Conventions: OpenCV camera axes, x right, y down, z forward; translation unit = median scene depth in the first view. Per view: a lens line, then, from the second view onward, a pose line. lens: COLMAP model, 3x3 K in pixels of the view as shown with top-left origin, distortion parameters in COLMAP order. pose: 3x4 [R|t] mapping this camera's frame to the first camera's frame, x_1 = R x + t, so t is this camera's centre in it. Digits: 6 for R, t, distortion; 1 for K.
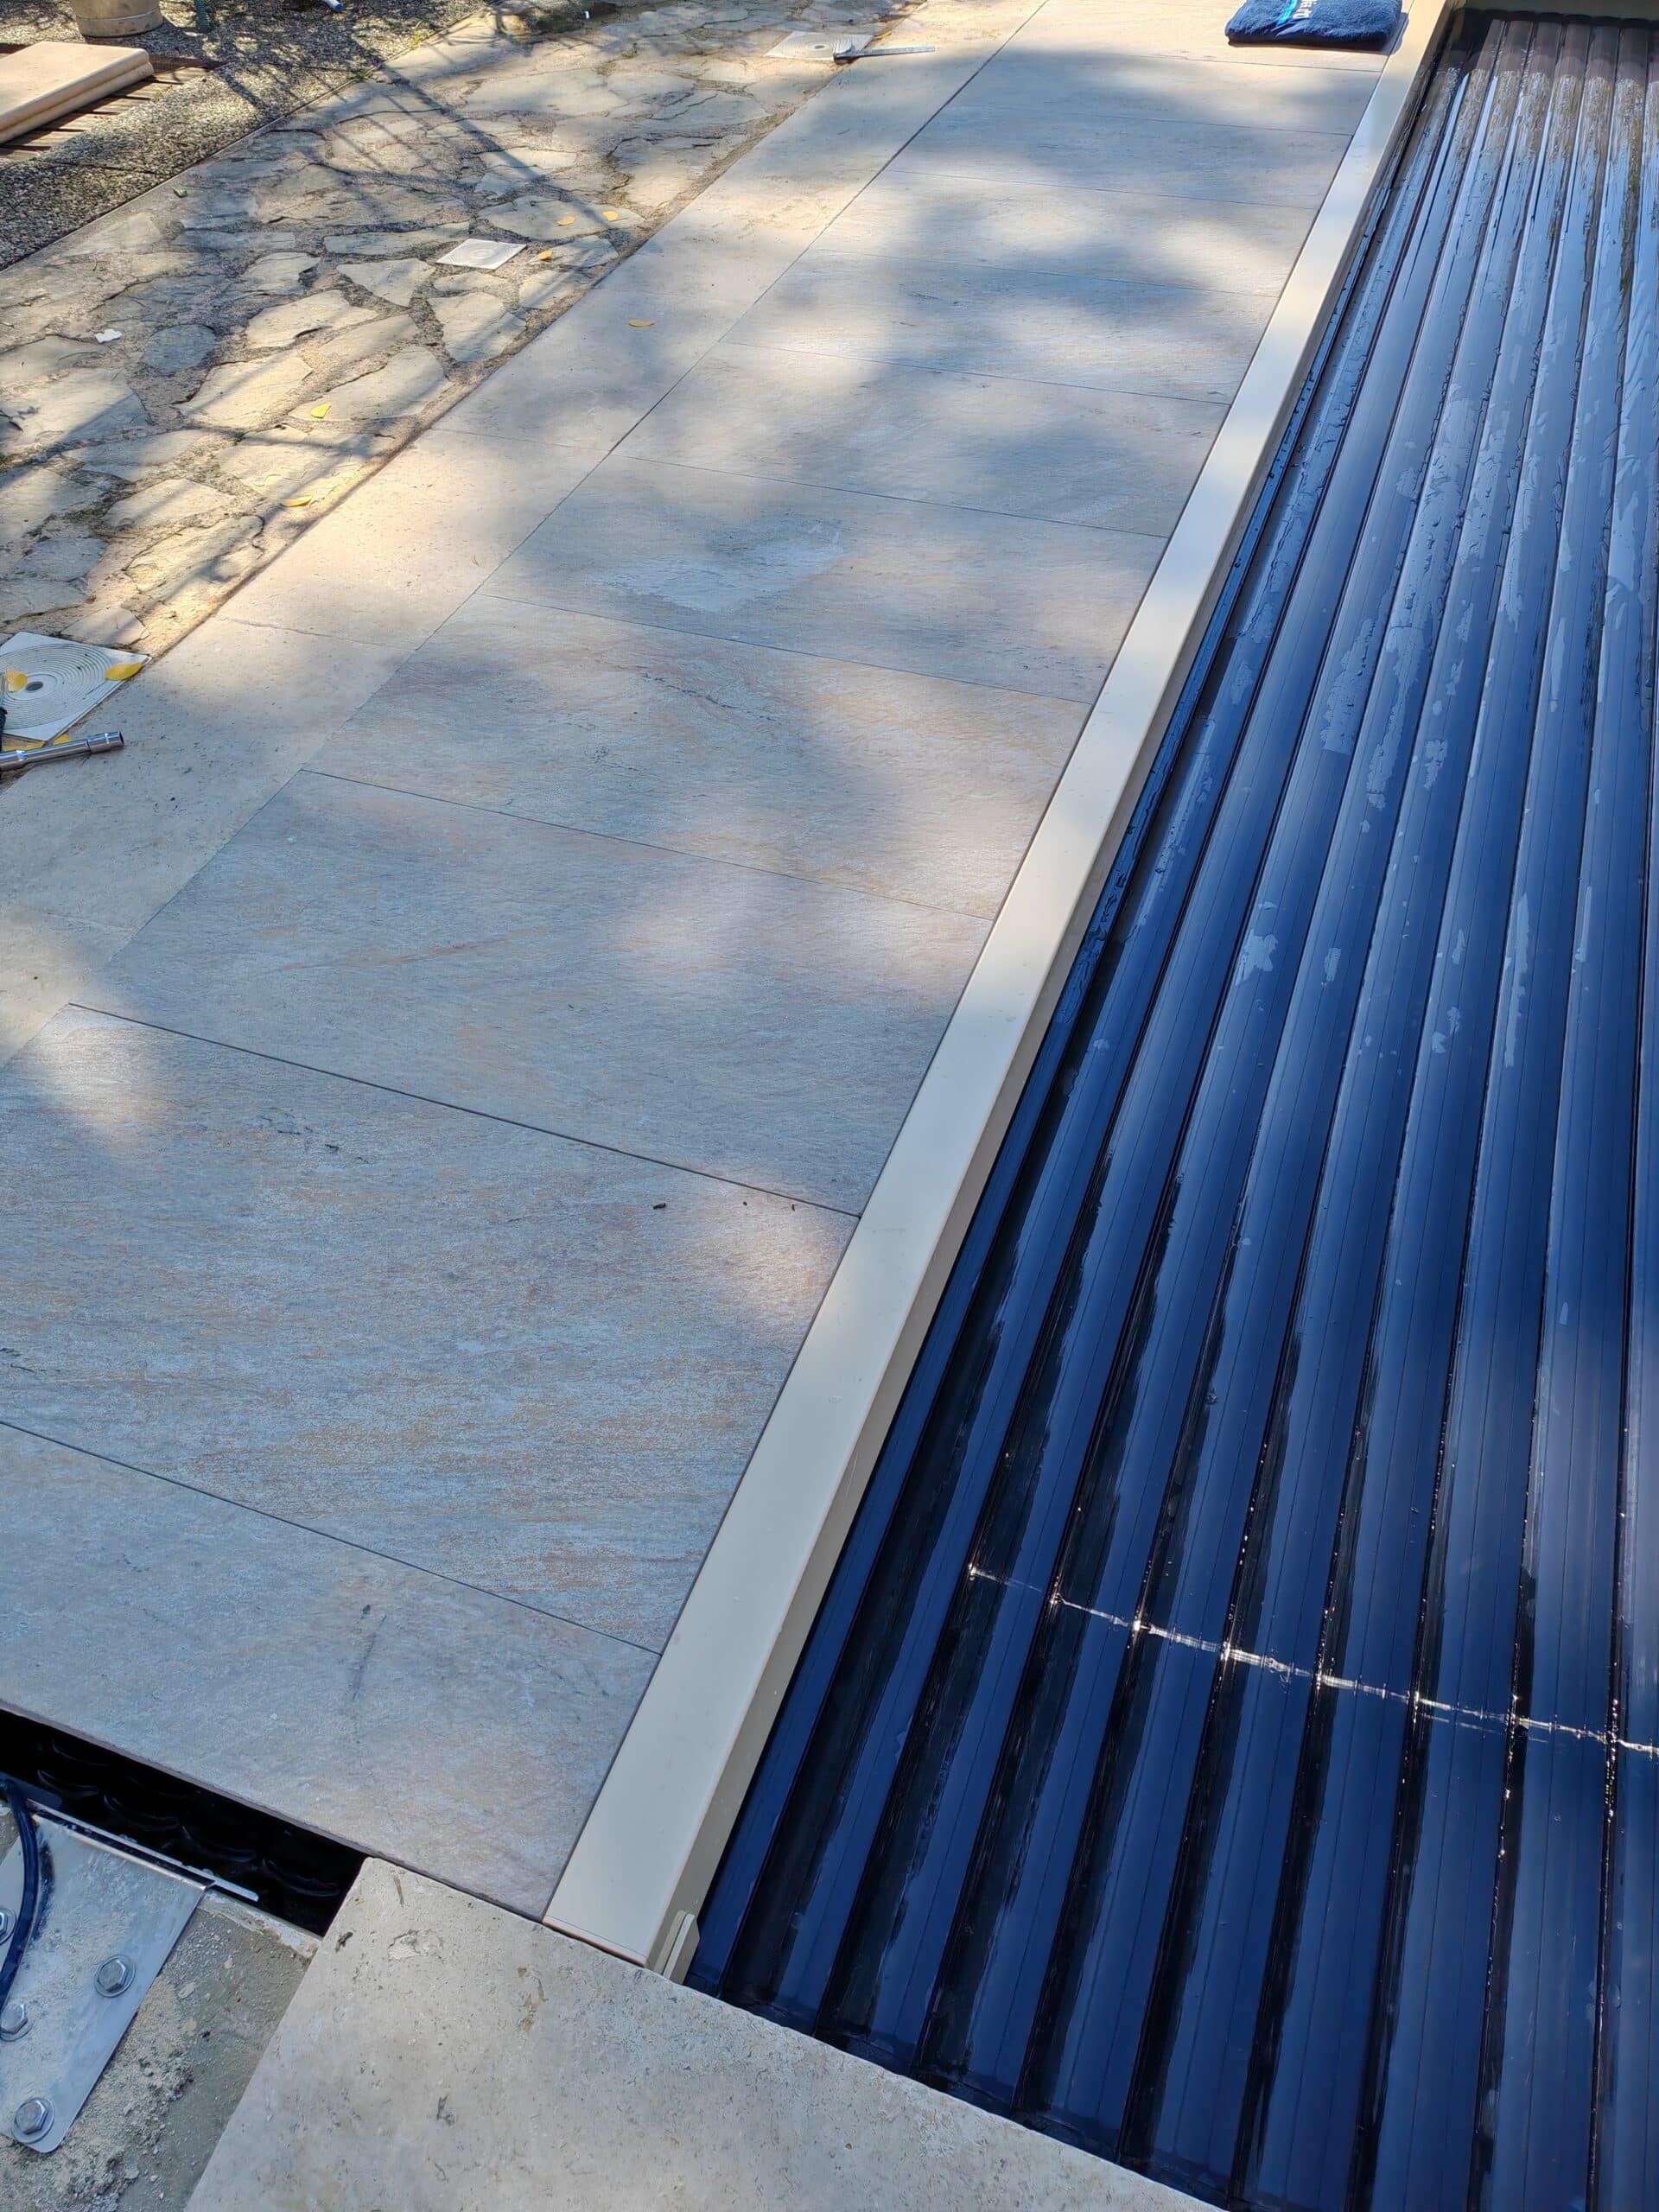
lens RADIAL K [[1599.2, 0, 829.5], [0, 1599.2, 1106.0], [0, 0, 1]] dist [0.003011, -0.001469]
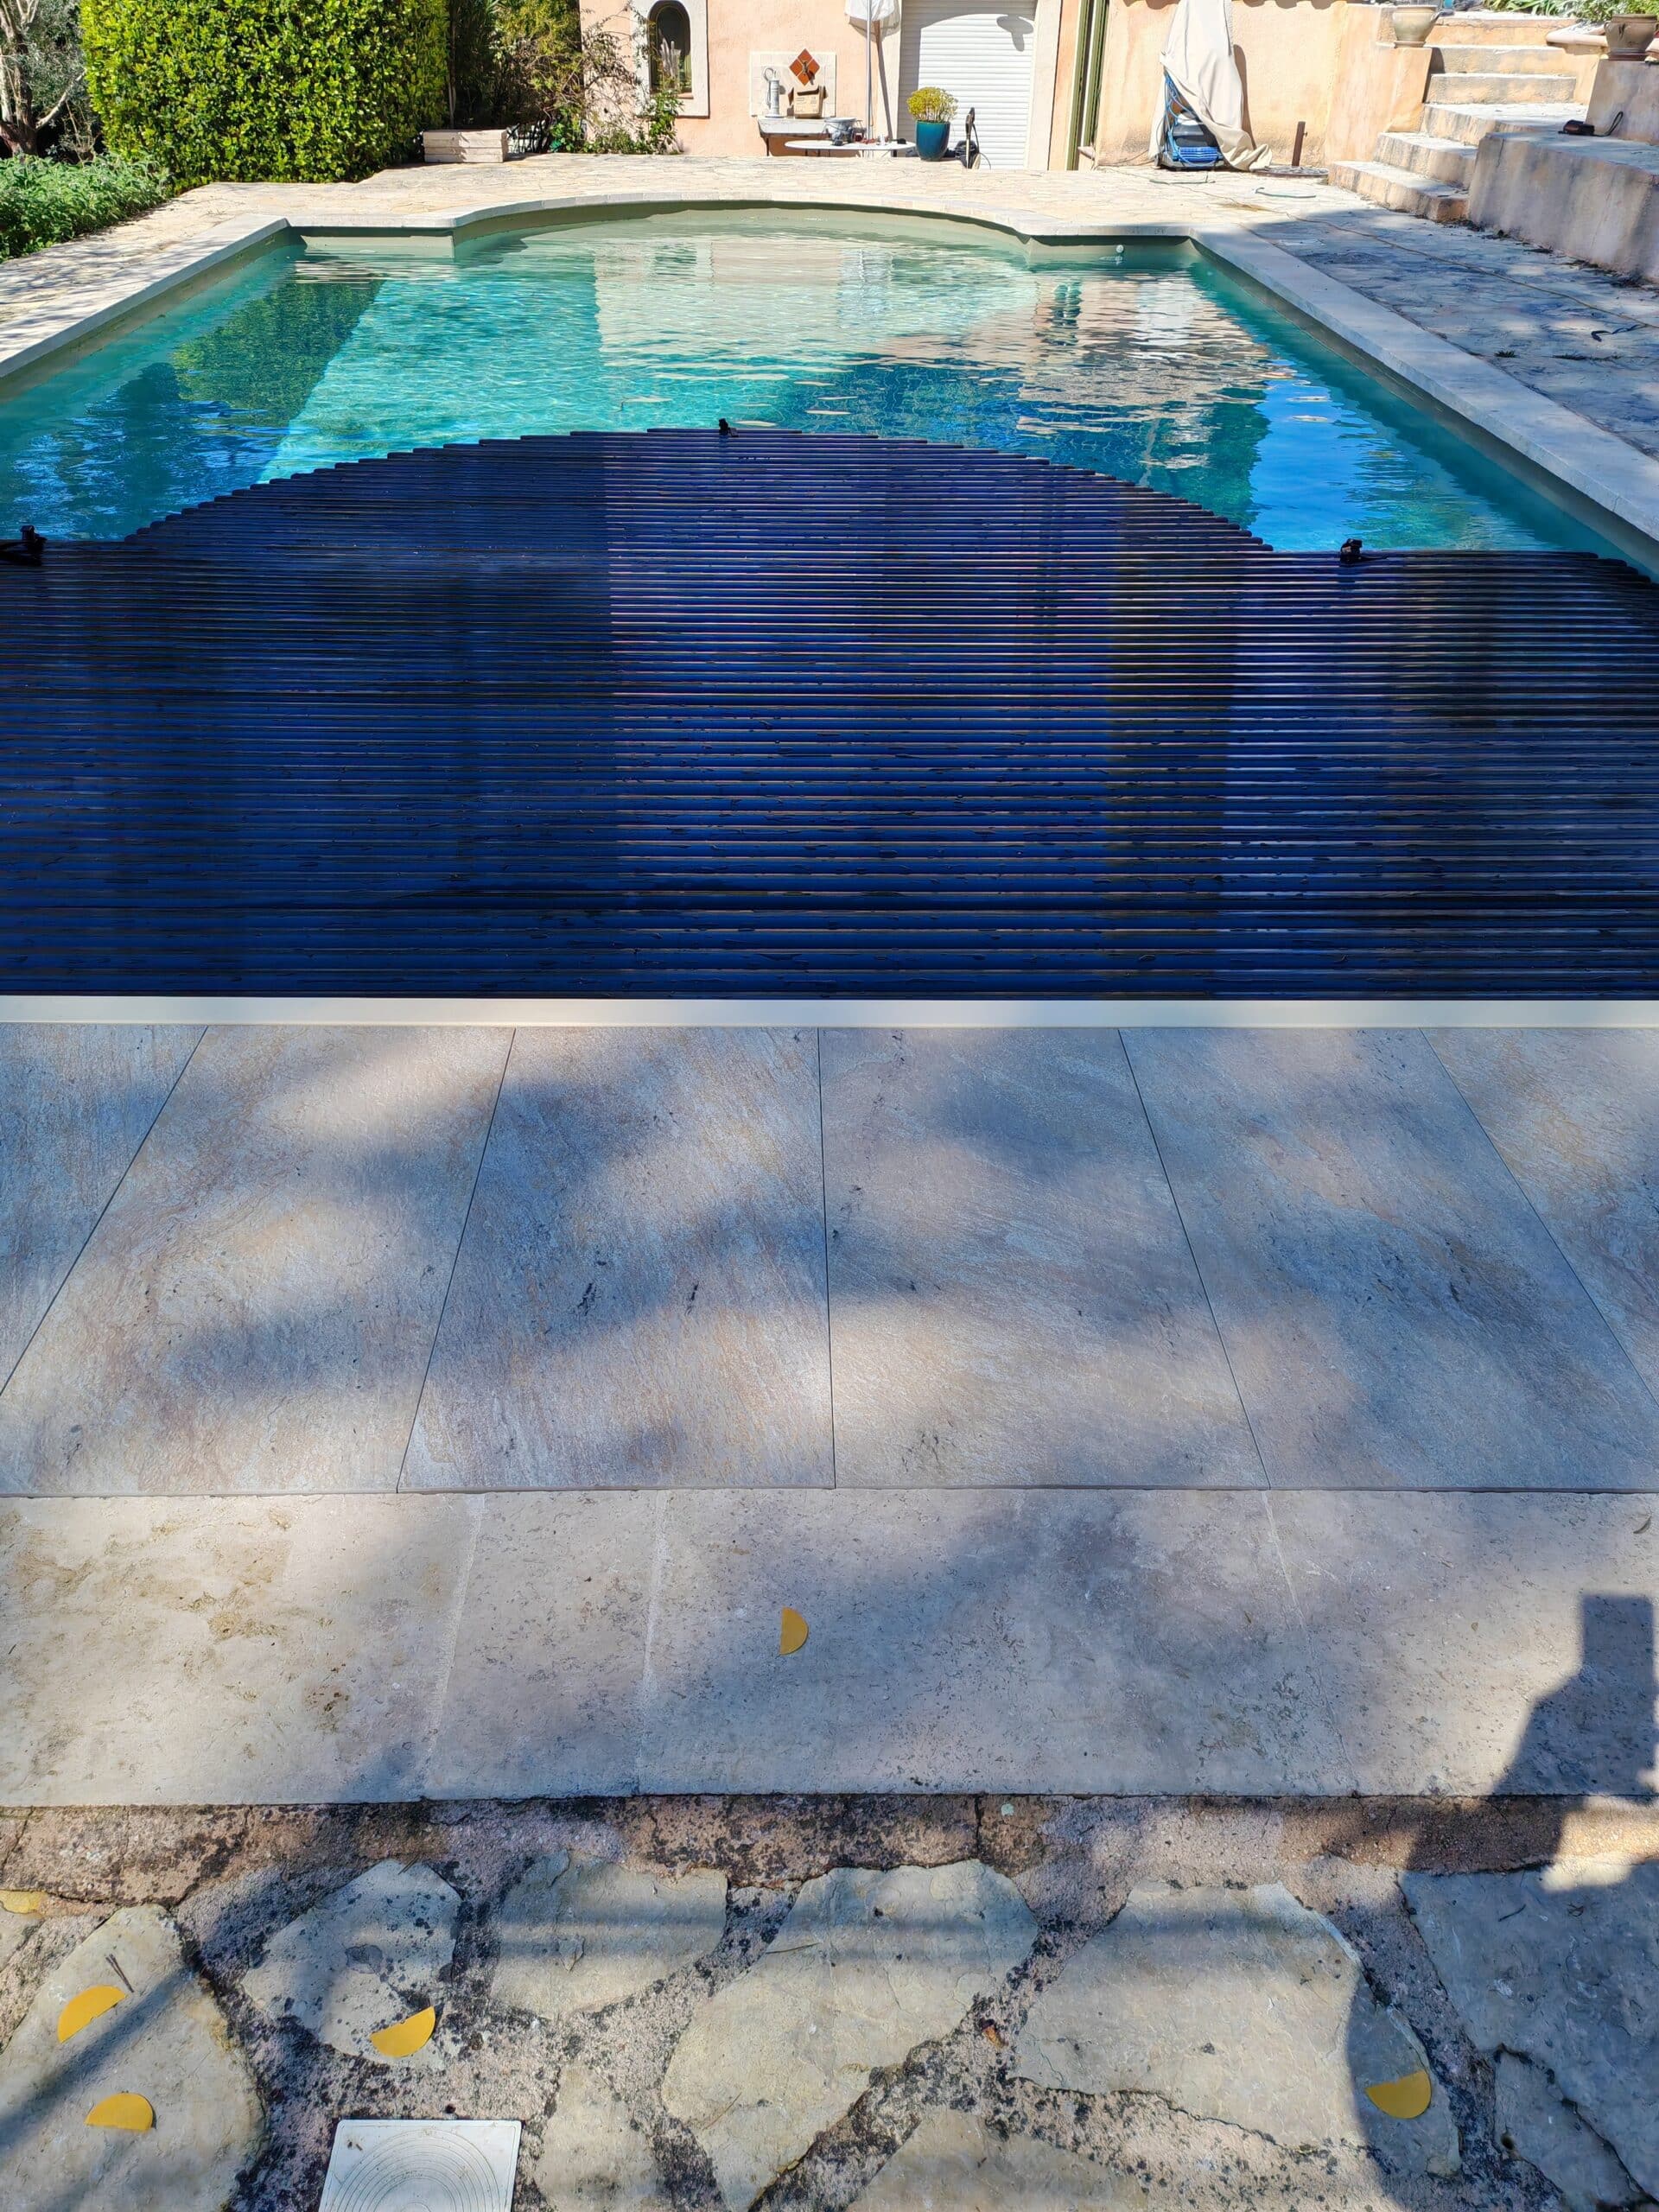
lens RADIAL K [[1599.2, 0, 829.5], [0, 1599.2, 1106.0], [0, 0, 1]] dist [0.003011, -0.001469]
pose [[-0.339307, -0.504940, 0.793666, -0.607674], [0.703673, 0.423681, 0.570385, -1.160252], [-0.624272, 0.752017, 0.211554, 1.024762]]
